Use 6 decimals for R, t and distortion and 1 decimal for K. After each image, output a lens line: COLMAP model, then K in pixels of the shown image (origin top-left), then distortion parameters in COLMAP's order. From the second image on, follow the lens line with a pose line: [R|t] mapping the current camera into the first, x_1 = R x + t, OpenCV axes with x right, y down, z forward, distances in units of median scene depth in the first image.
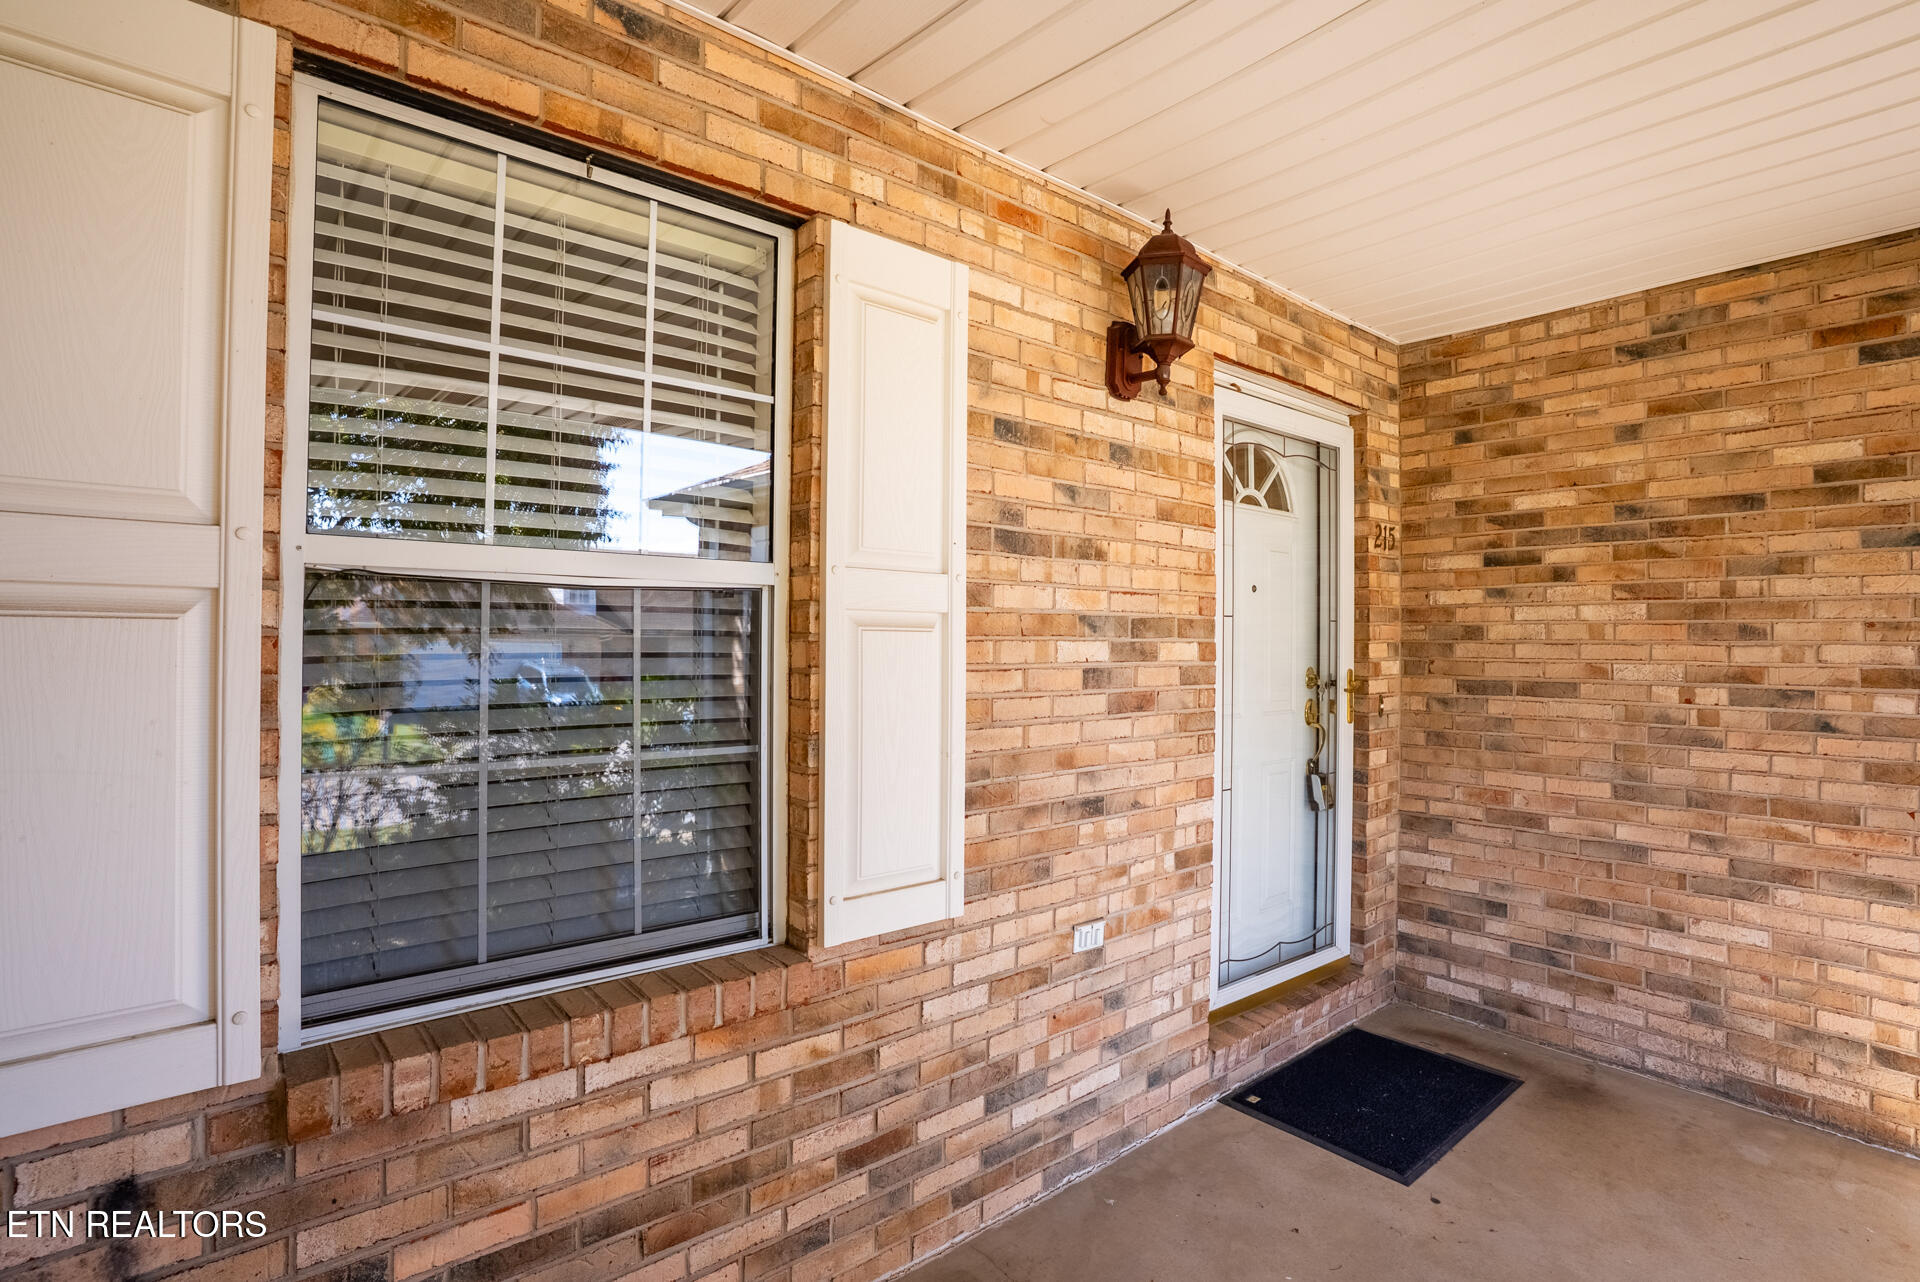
lens RADIAL K [[937.0, 0, 956.8], [0, 937.0, 638.1], [0, 0, 1]] dist [-0.082752, 0.037083]
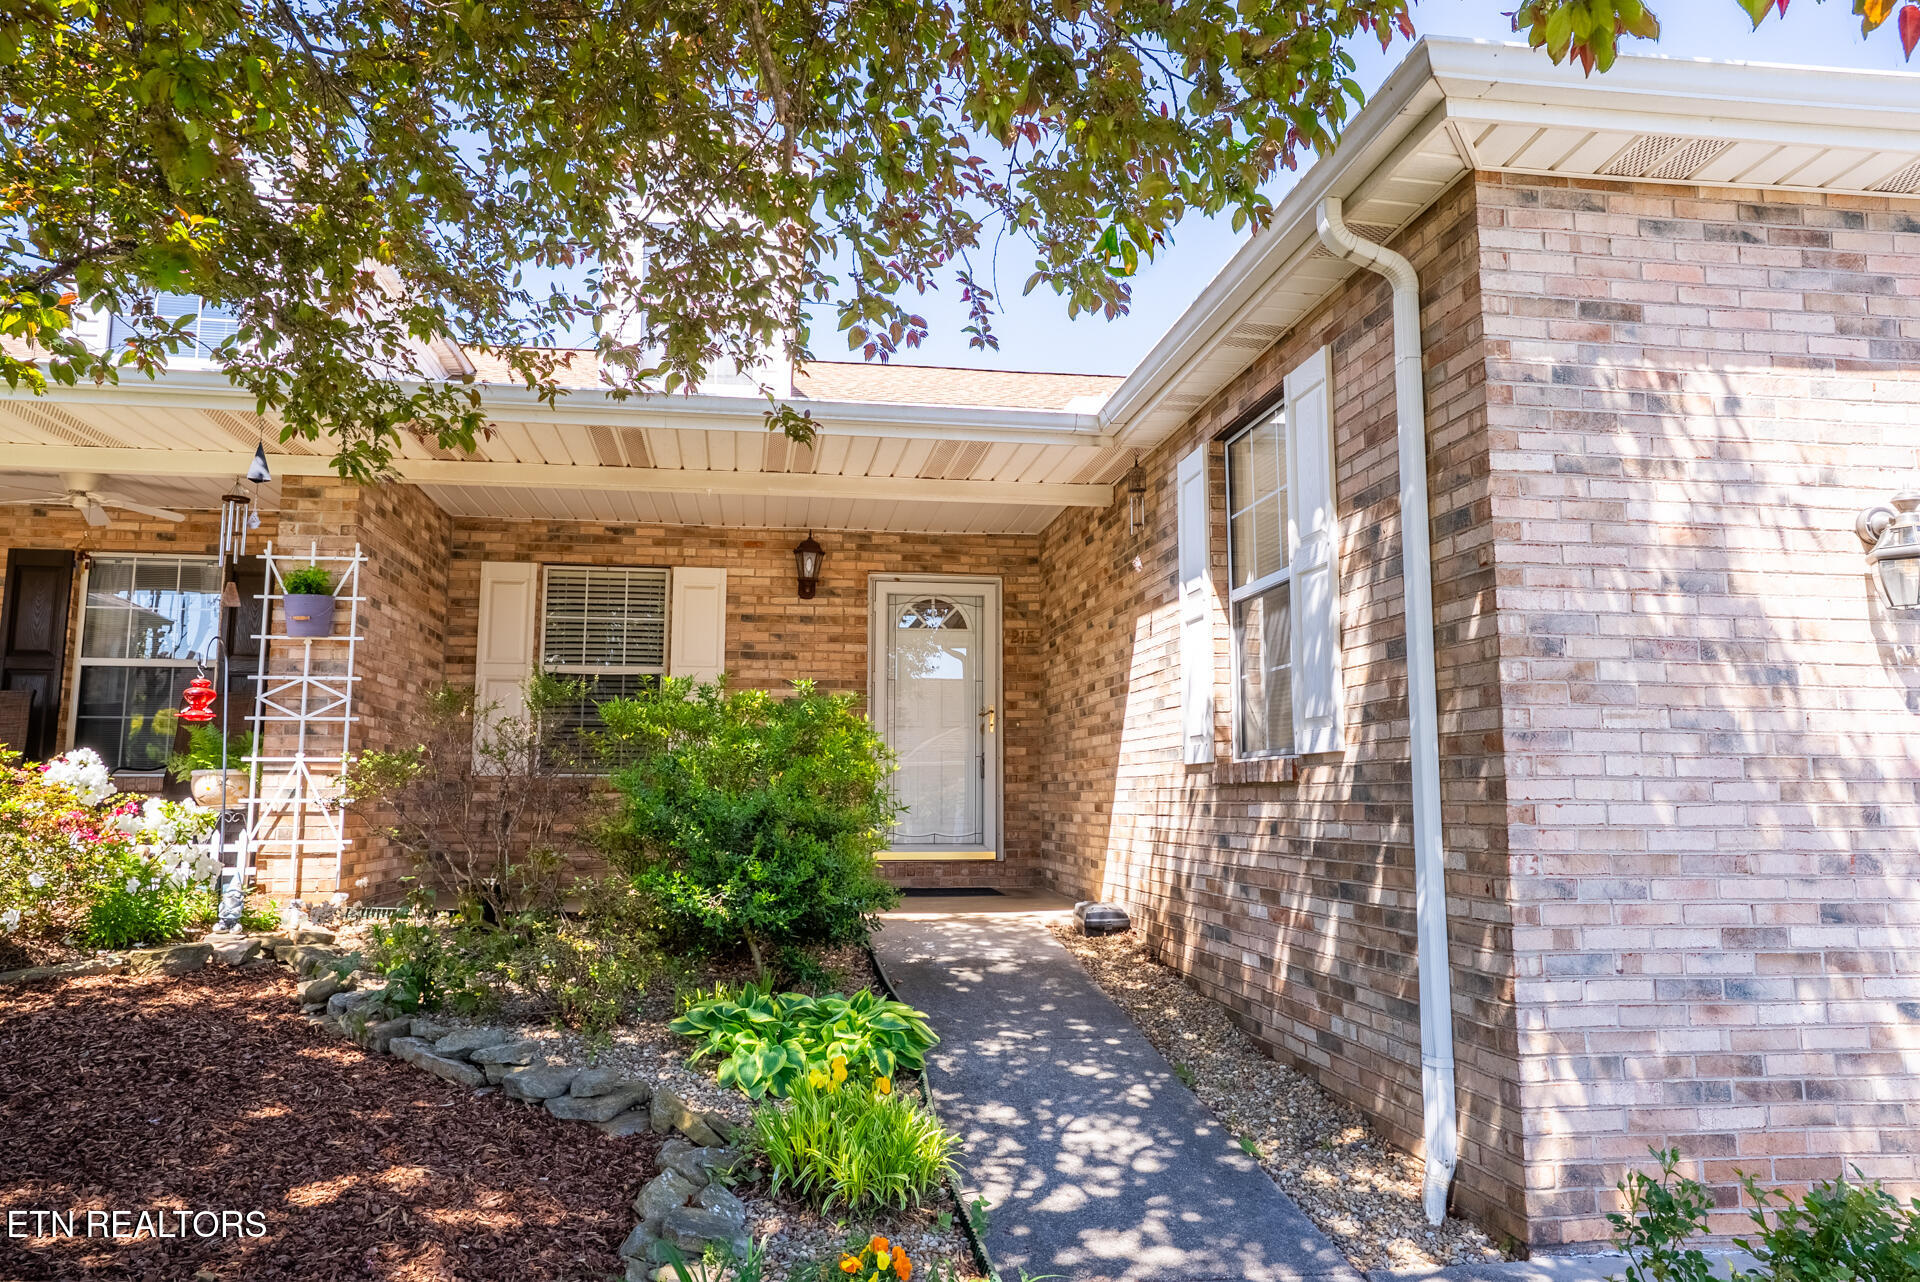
lens RADIAL K [[1255.6, 0, 960.0], [0, 1255.6, 641.0], [0, 0, 1]] dist [-0.001518, 0.001352]
pose [[0.849593, -0.074432, -0.522161, 2.536426], [0.008708, 0.991837, -0.127214, 0.340713], [0.527367, 0.103533, 0.843306, -1.879423]]
